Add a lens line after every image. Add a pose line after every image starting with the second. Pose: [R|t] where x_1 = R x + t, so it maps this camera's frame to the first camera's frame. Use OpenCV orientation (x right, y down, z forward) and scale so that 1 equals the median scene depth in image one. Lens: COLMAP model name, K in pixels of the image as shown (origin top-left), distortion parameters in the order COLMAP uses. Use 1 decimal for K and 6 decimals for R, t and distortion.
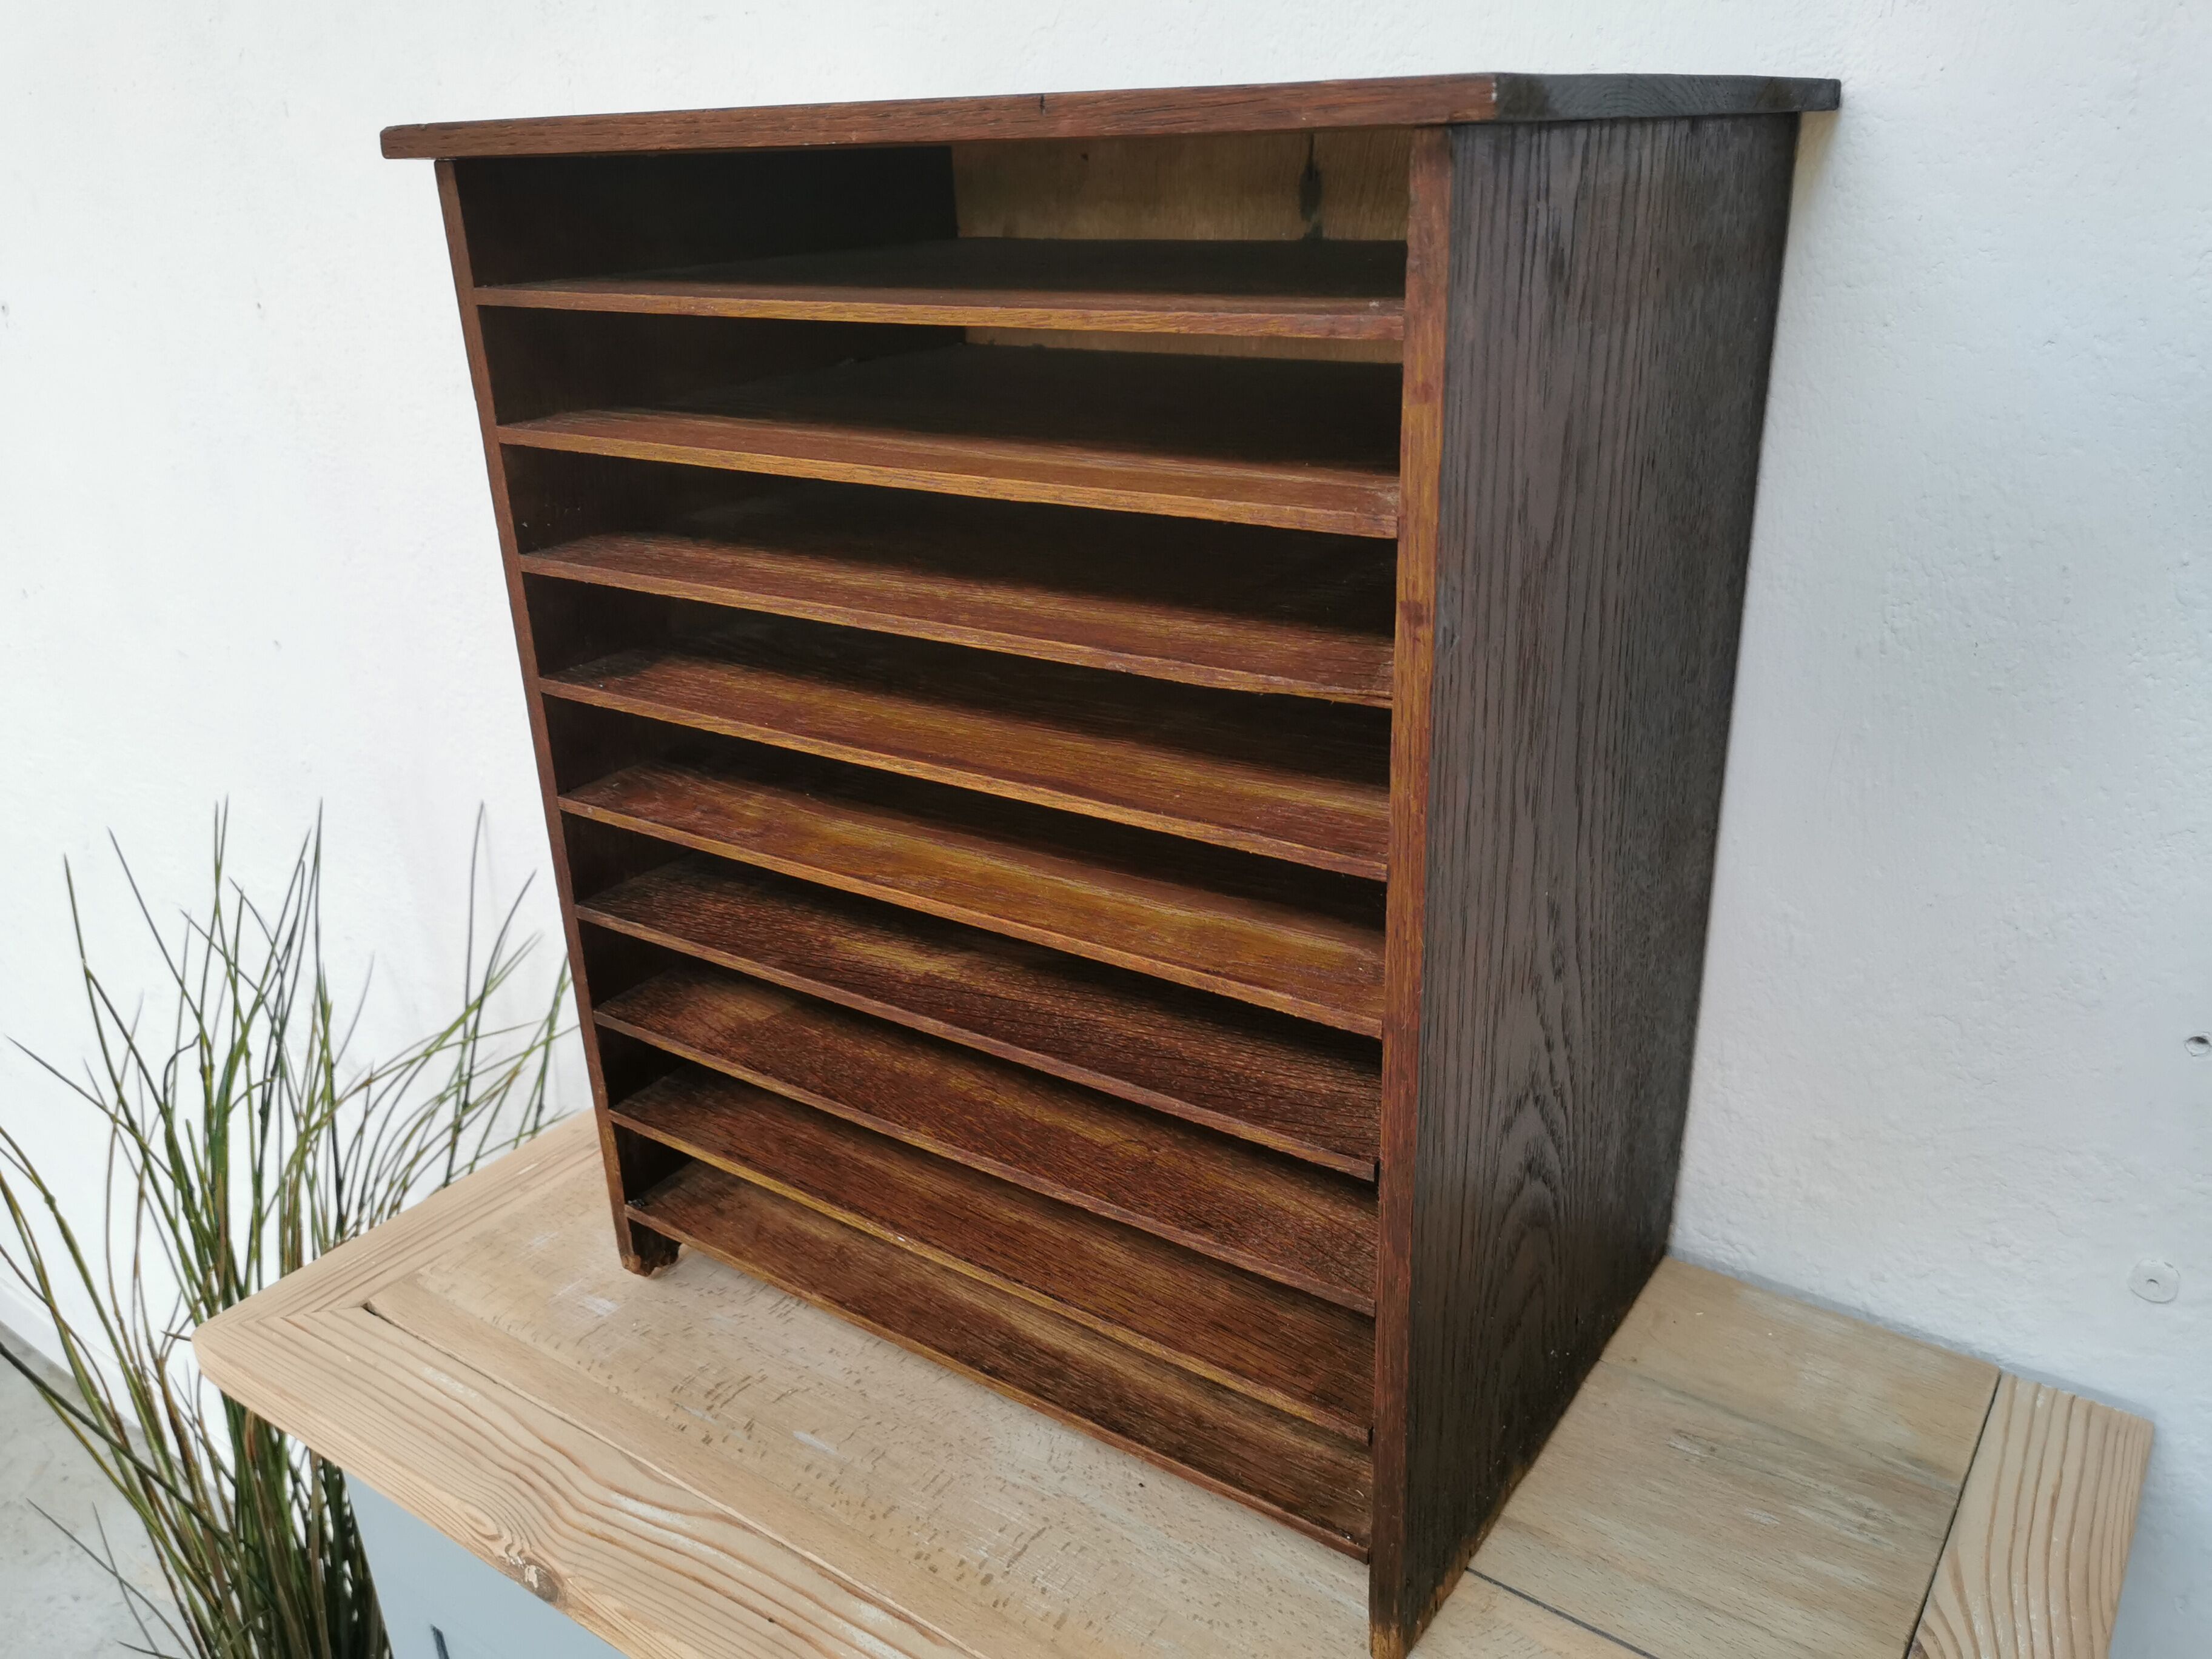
lens RADIAL K [[1720.0, 0, 1103.5], [0, 1720.0, 831.2], [0, 0, 1]] dist [0.044362, -0.042259]
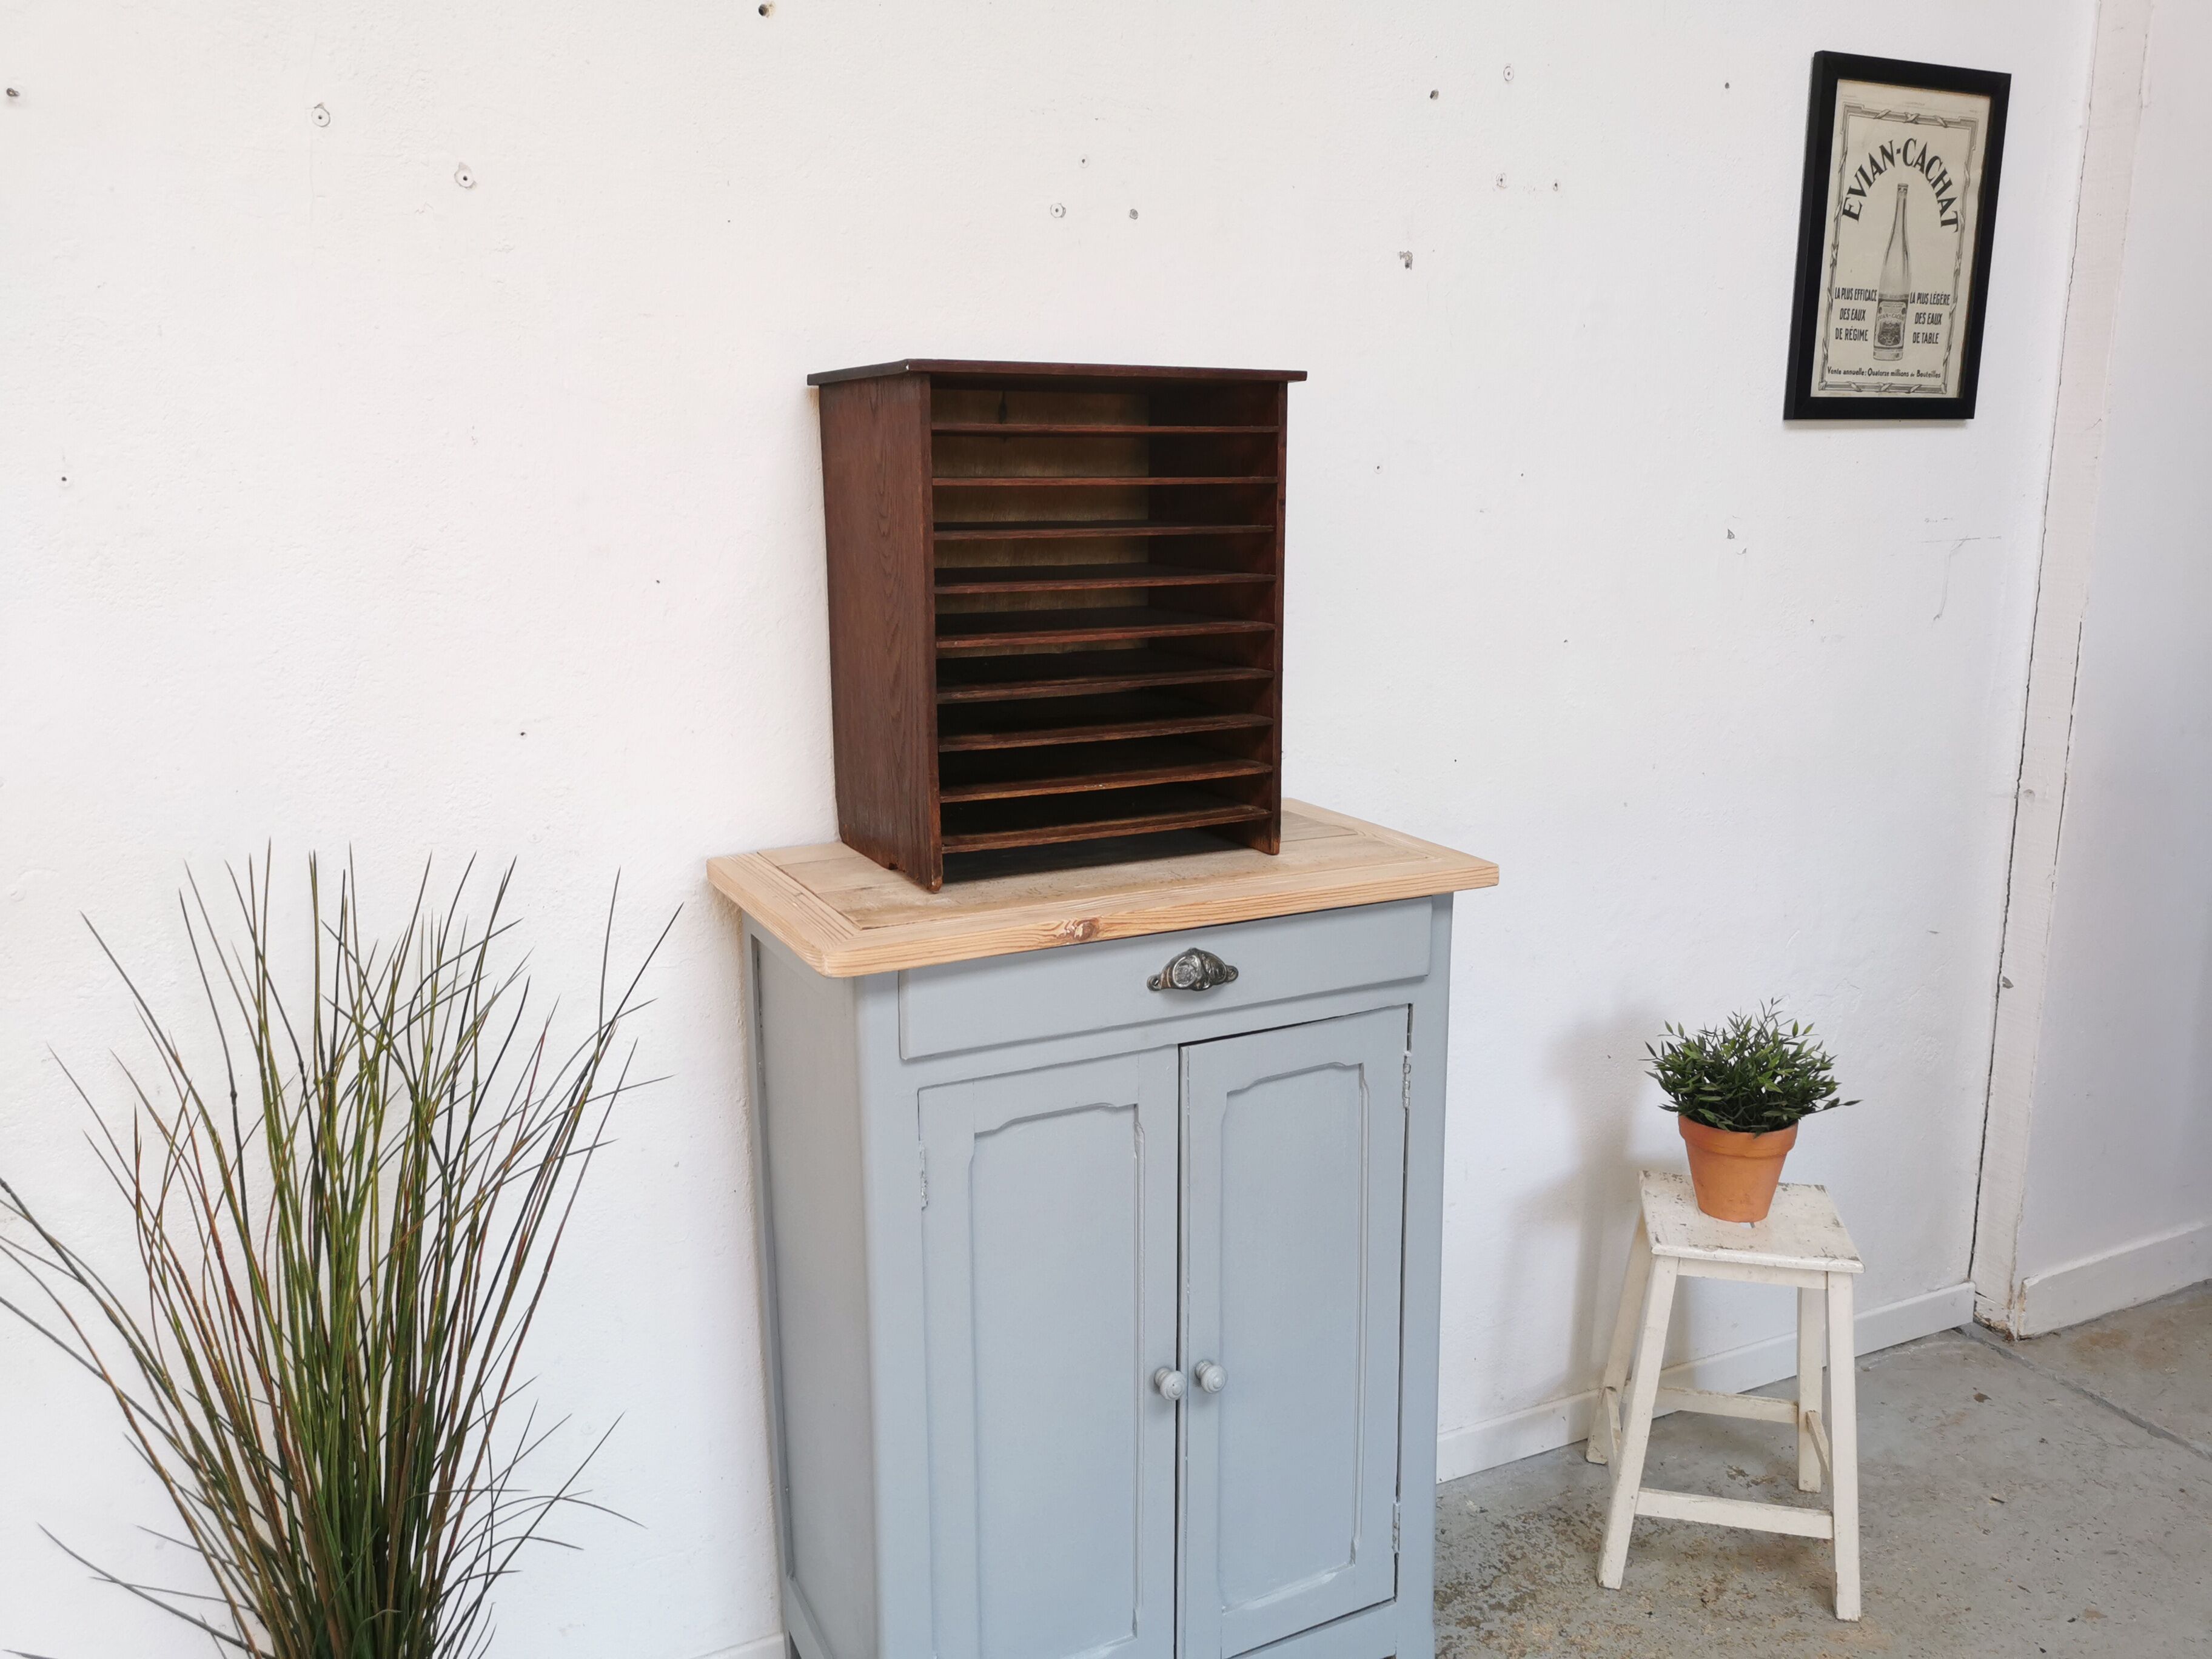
lens RADIAL K [[1720.0, 0, 1117.4], [0, 1720.0, 838.1], [0, 0, 1]] dist [0.044362, -0.042259]
pose [[0.460513, -0.151993, 0.874544, -2.442866], [0.317832, 0.948144, -0.002578, 0.337112], [-0.828801, 0.279145, 0.484940, -0.253061]]
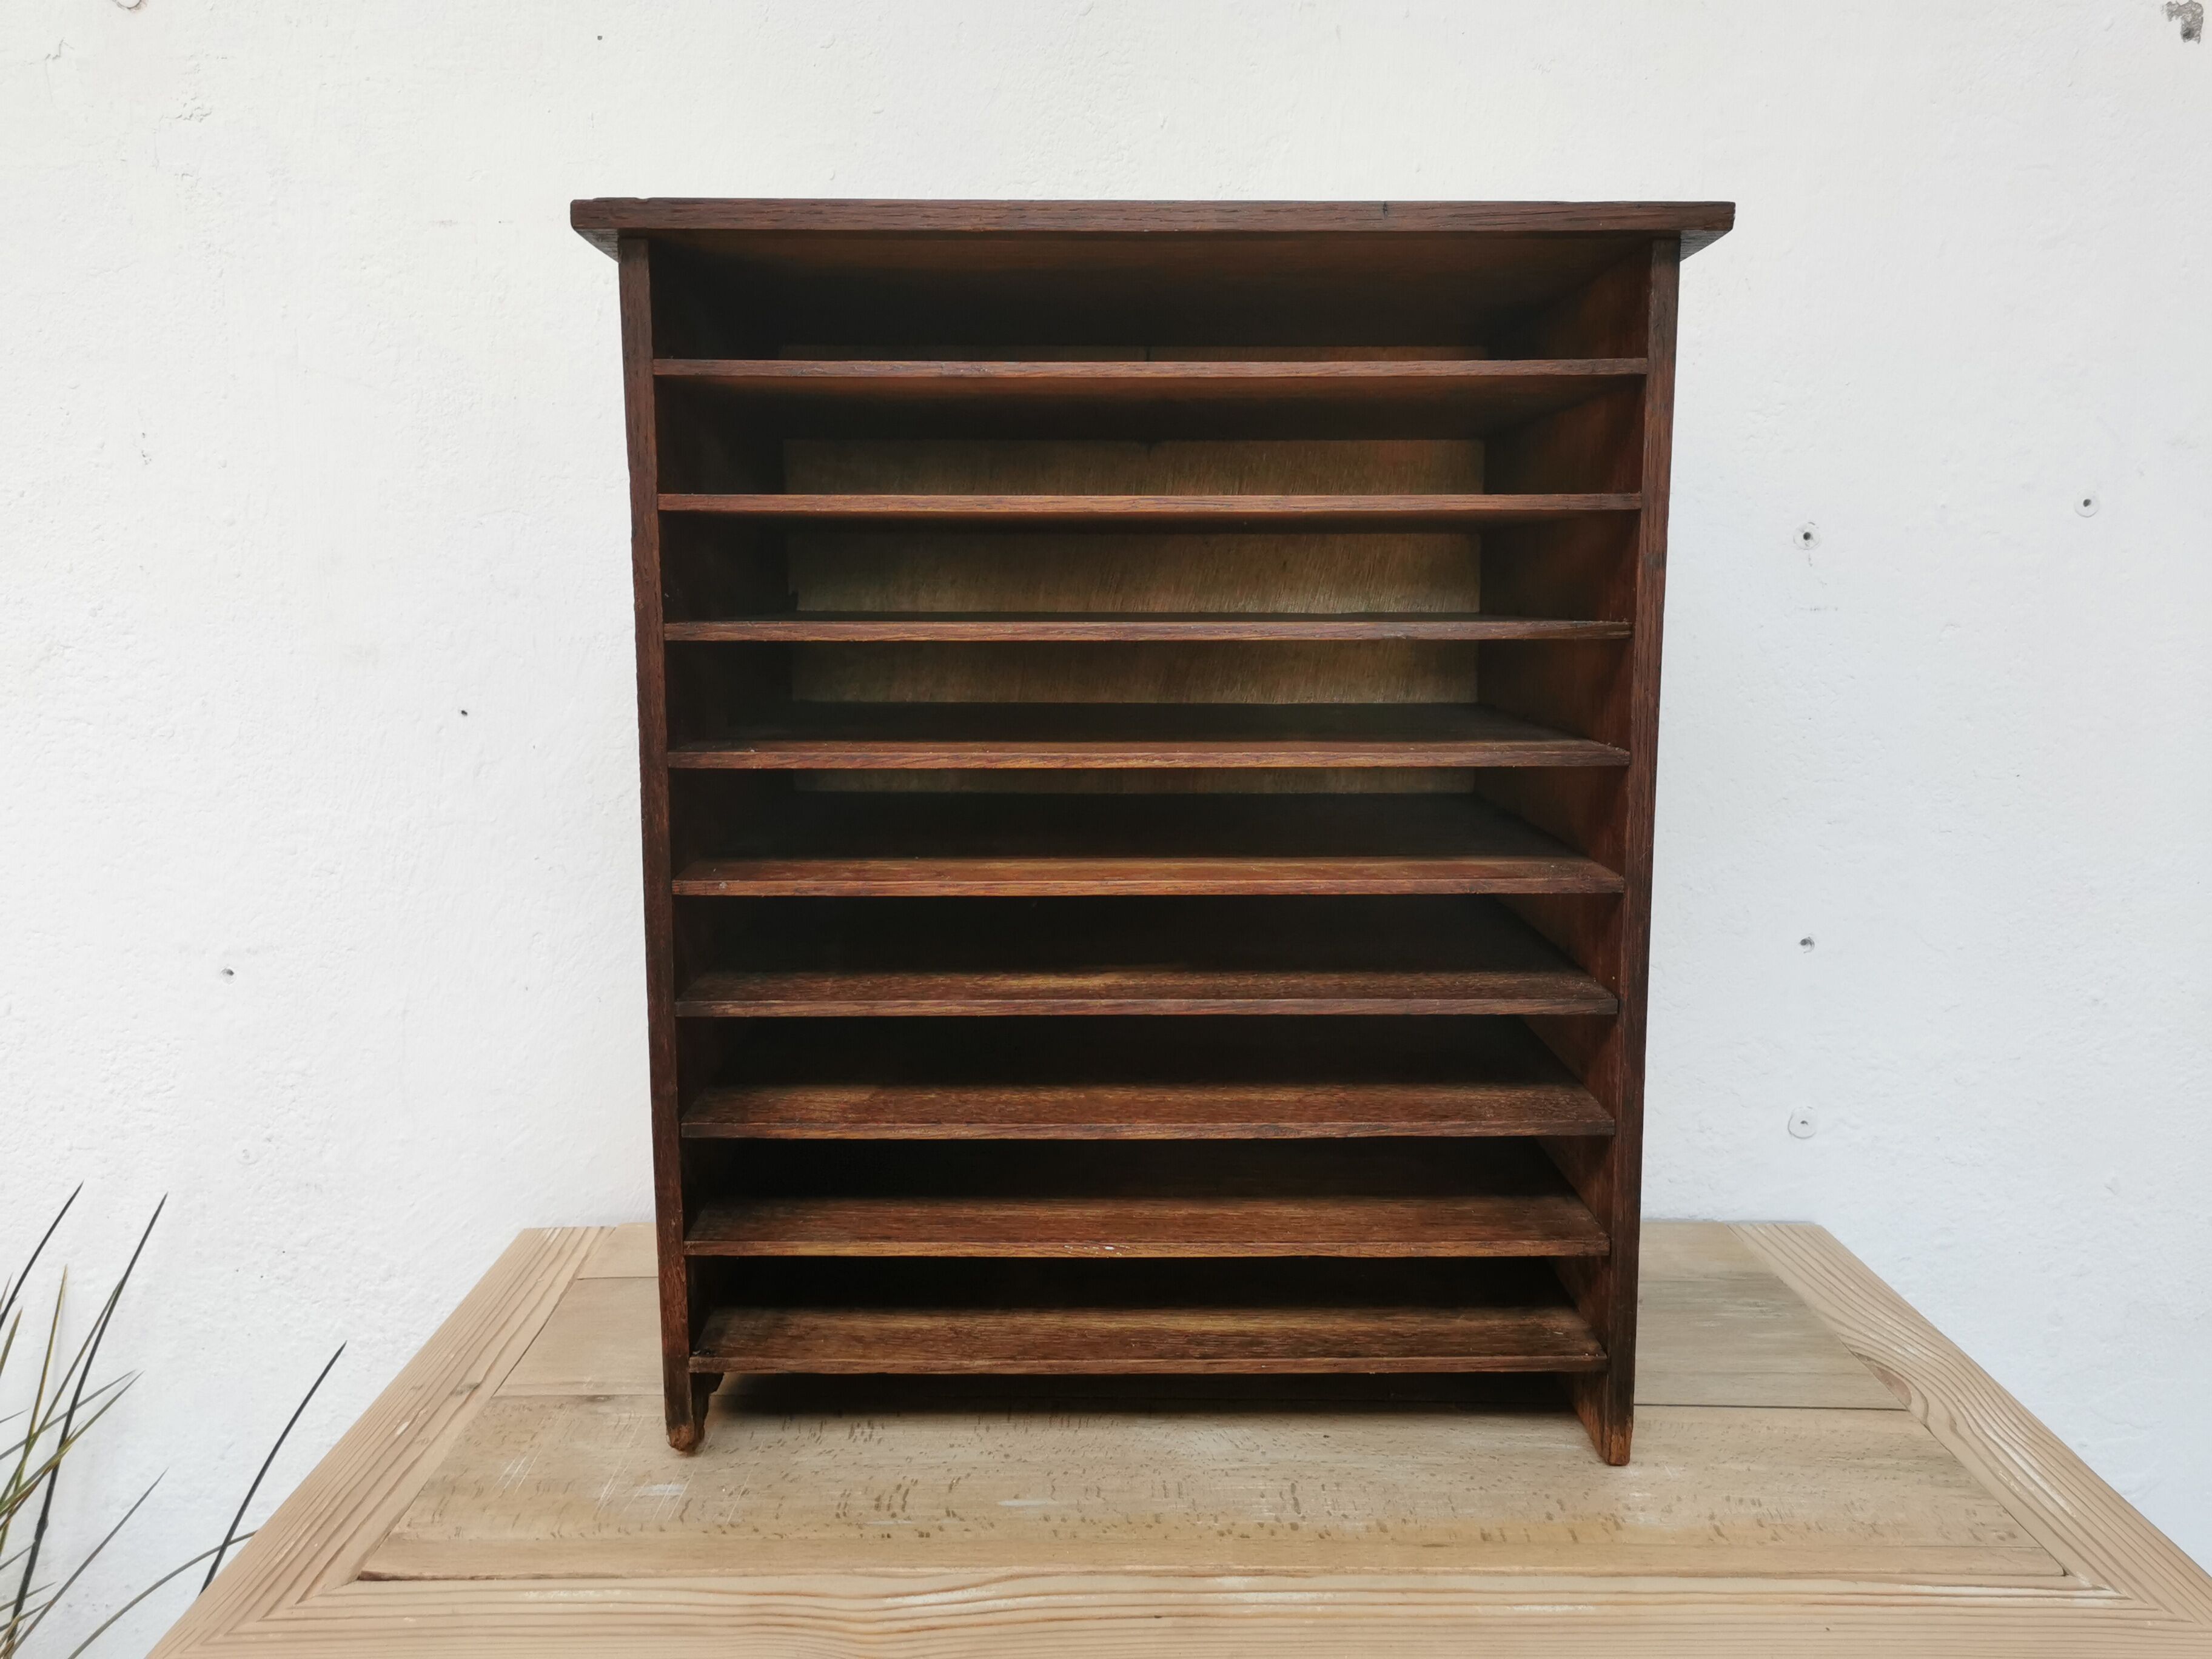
lens RADIAL K [[1720.0, 0, 1101.7], [0, 1720.0, 830.5], [0, 0, 1]] dist [0.044362, -0.042259]
pose [[0.813748, -0.046690, 0.579340, -0.737142], [0.190463, 0.963151, -0.189904, 0.196871], [-0.549125, 0.264877, 0.792655, 0.112455]]
